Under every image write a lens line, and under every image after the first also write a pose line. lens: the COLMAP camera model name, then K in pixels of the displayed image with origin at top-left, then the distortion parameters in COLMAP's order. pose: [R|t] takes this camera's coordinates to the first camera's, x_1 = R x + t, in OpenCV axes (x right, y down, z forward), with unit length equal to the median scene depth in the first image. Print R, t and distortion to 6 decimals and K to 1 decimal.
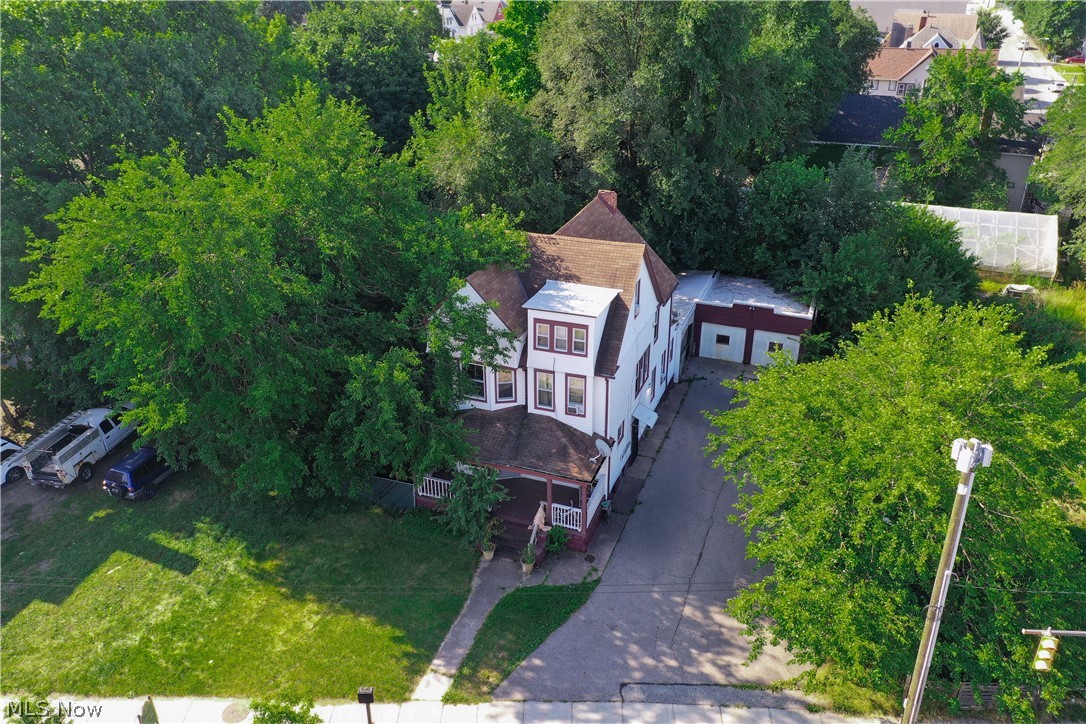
lens RADIAL K [[860.6, 0, 542.0], [0, 860.6, 363.9], [0, 0, 1]] dist [0.004151, -0.000322]
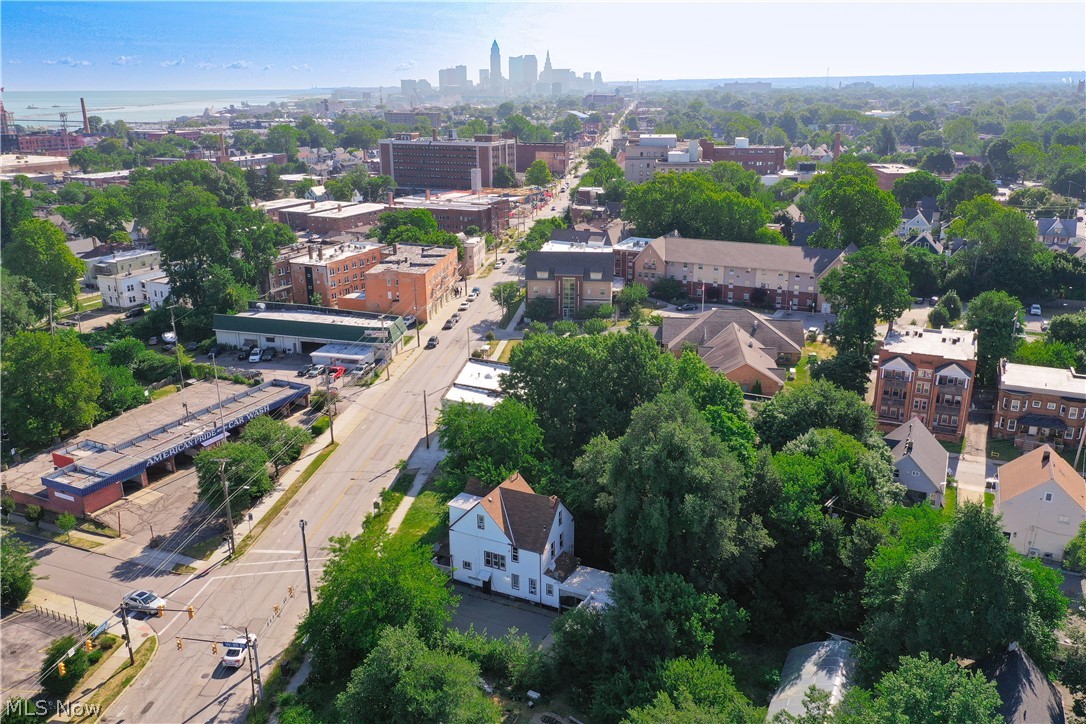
lens RADIAL K [[860.6, 0, 547.5], [0, 860.6, 367.0], [0, 0, 1]] dist [0.004151, -0.000322]
pose [[-0.095600, 0.313826, -0.944656, 2.370800], [-0.421442, 0.846990, 0.324030, -1.382451], [0.901802, 0.429095, 0.051288, 0.909877]]
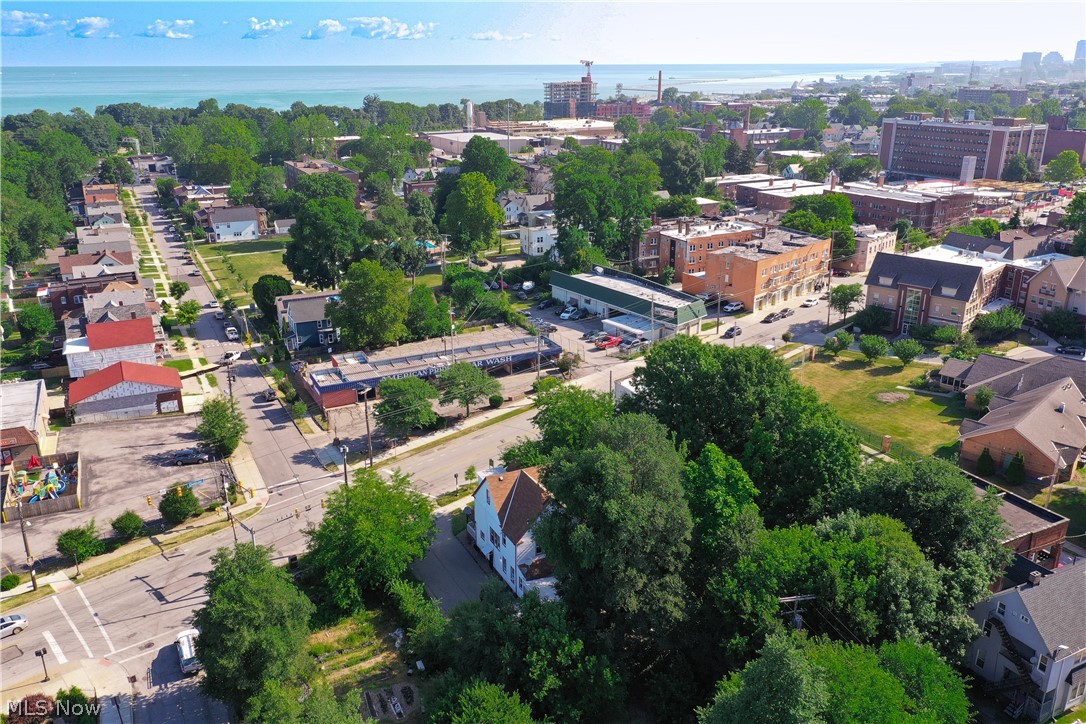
lens RADIAL K [[860.6, 0, 540.5], [0, 860.6, 360.4], [0, 0, 1]] dist [0.004151, -0.000322]
pose [[-0.683222, 0.245634, -0.687657, 1.702355], [-0.307079, 0.757754, 0.575771, -1.945165], [0.662503, 0.604544, -0.442285, 2.067443]]
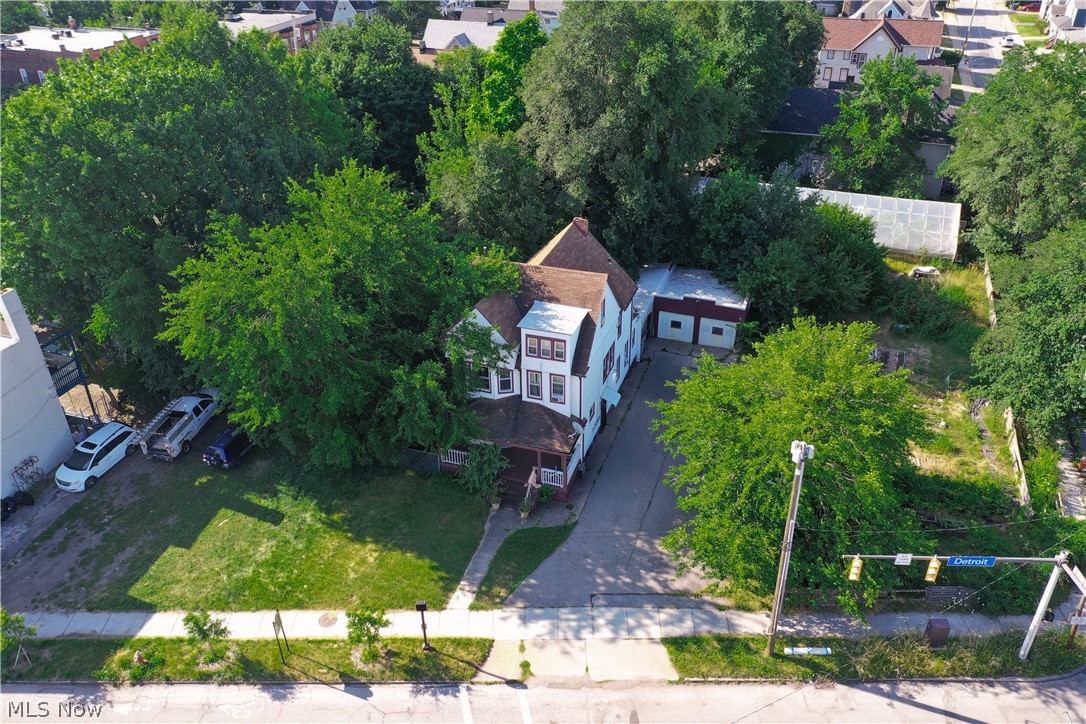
lens RADIAL K [[860.6, 0, 542.3], [0, 860.6, 359.4], [0, 0, 1]] dist [0.004151, -0.000322]
pose [[0.999714, -0.018666, 0.014923, -0.004261], [0.017312, 0.996126, 0.086213, -0.127139], [-0.016475, -0.085930, 0.996165, -0.347219]]
